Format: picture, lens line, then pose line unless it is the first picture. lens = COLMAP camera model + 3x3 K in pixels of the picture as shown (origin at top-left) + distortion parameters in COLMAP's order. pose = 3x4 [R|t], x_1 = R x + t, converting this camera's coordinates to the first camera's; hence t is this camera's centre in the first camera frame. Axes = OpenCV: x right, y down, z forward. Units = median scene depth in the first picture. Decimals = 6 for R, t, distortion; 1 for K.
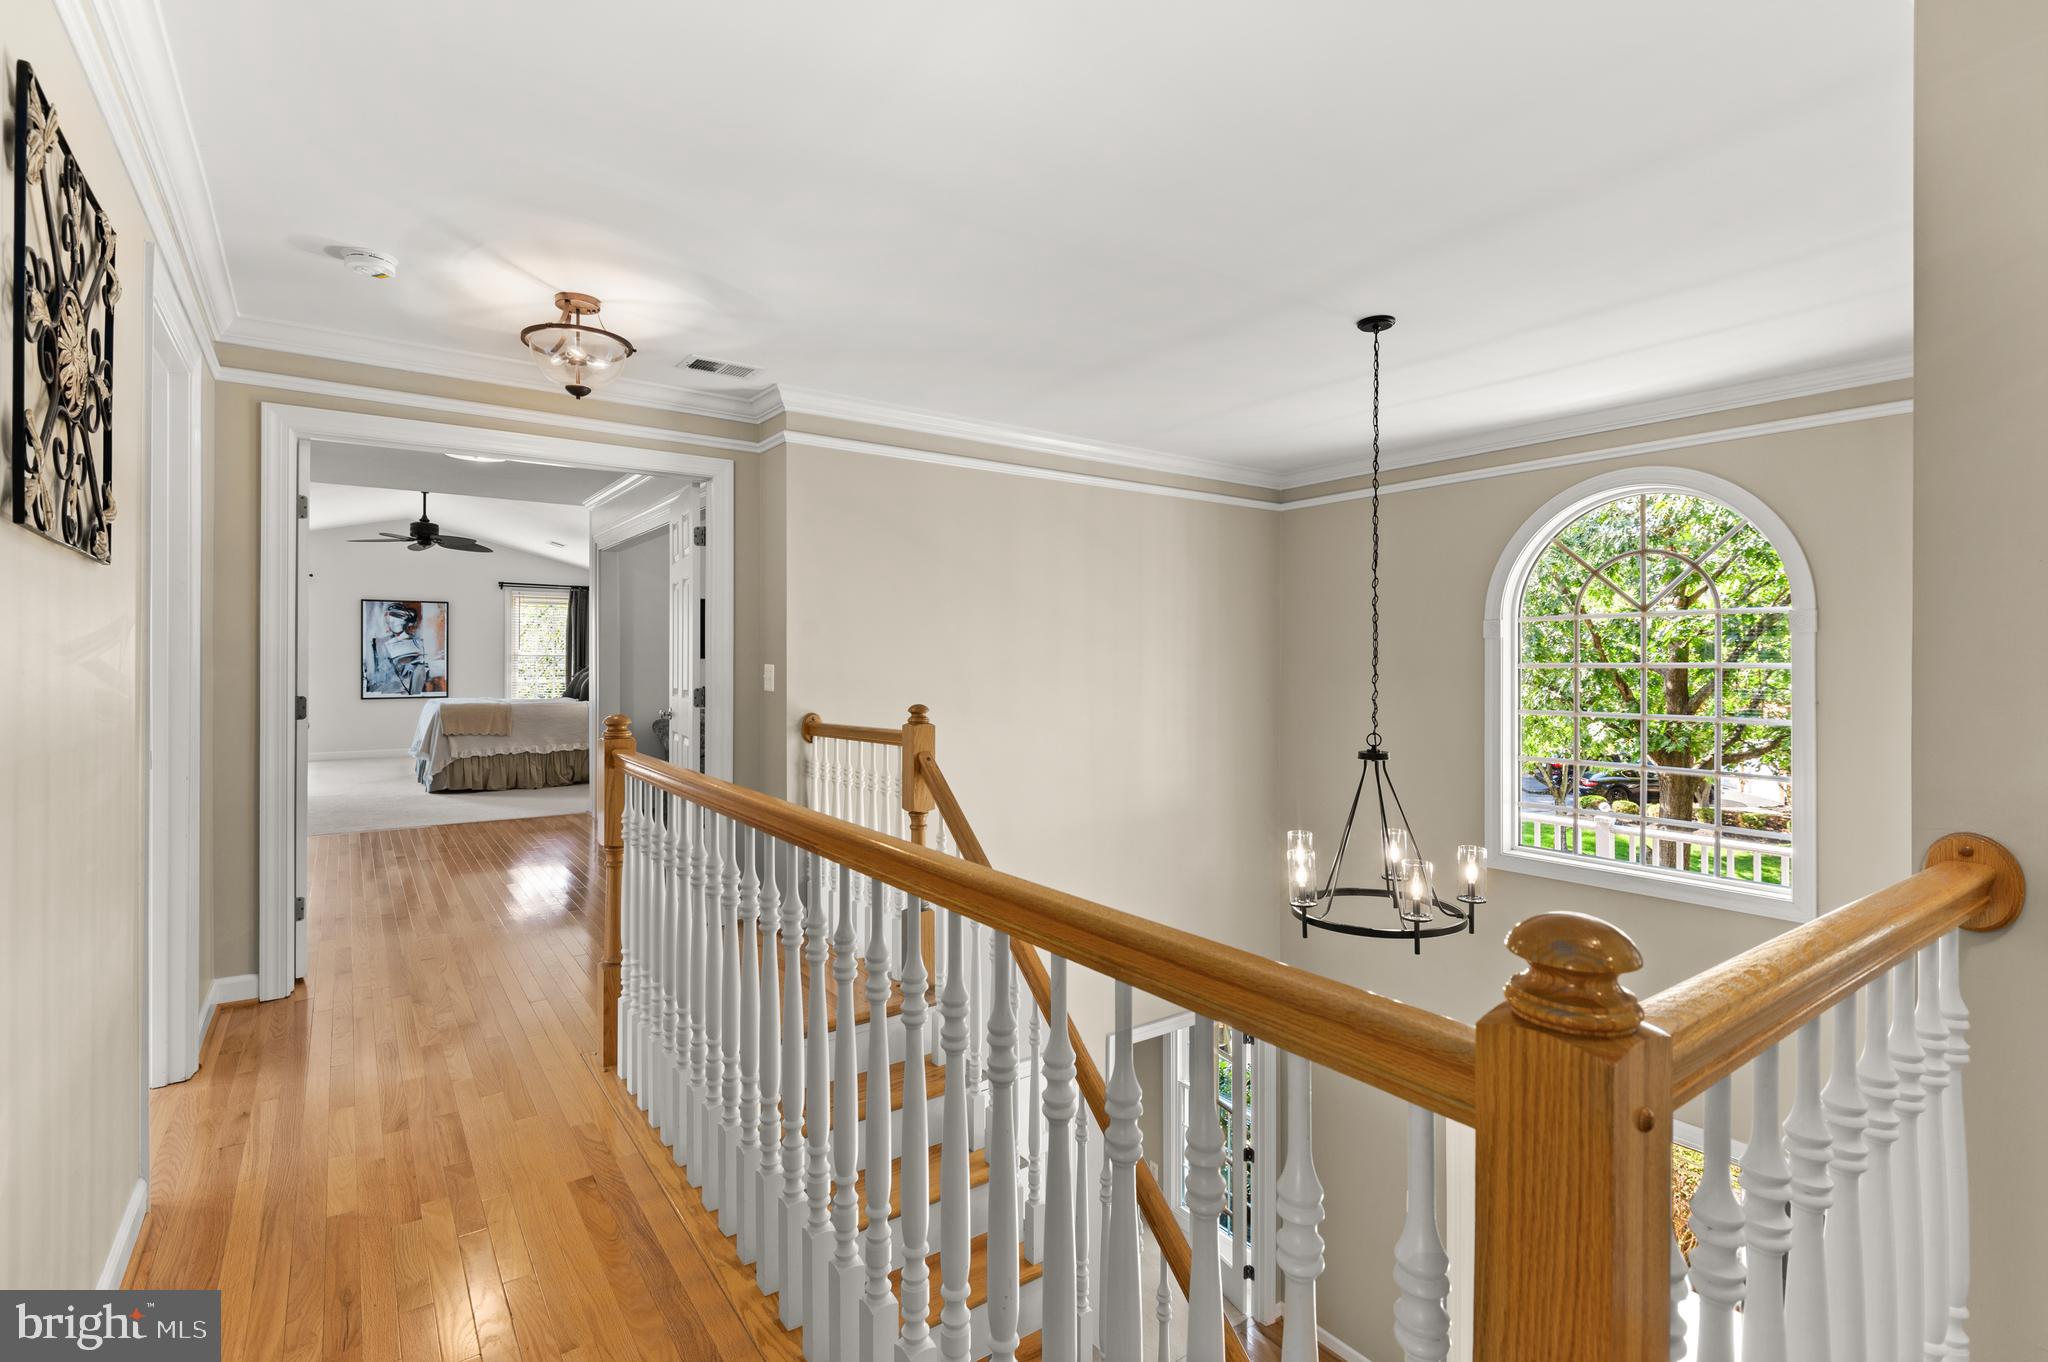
lens RADIAL K [[938.7, 0, 1030.1], [0, 938.7, 665.5], [0, 0, 1]] dist [-0.002469, -0.000523]
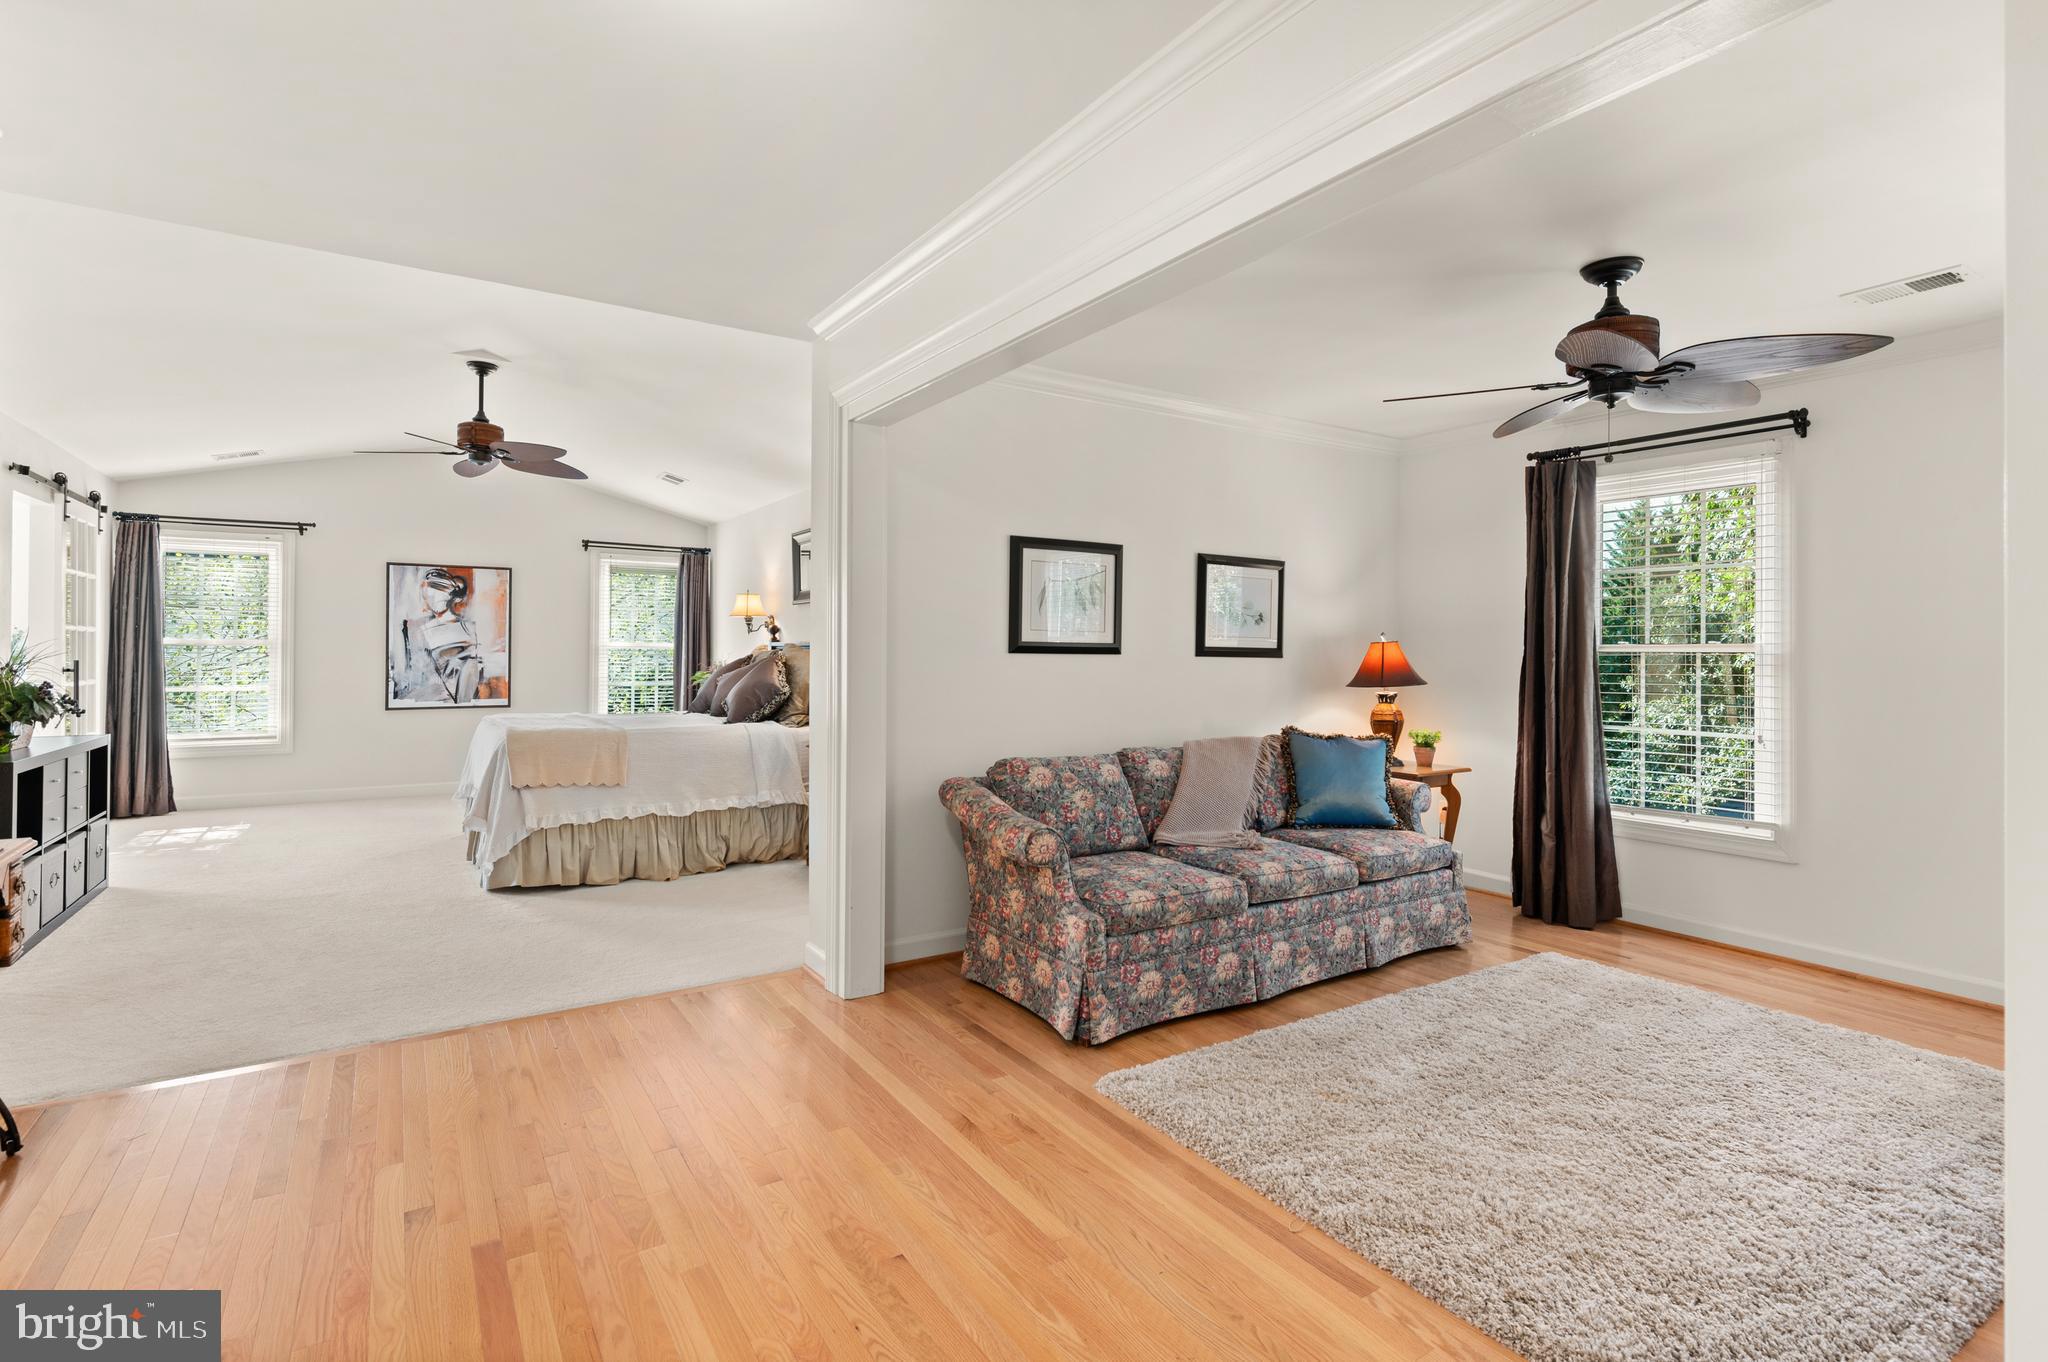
lens RADIAL K [[938.7, 0, 1015.4], [0, 938.7, 676.5], [0, 0, 1]] dist [-0.002469, -0.000523]
pose [[0.998728, 0.014308, -0.048346, -0.231338], [-0.013901, 0.999865, 0.008737, 0.000165], [0.048464, -0.008054, 0.998792, 0.352337]]
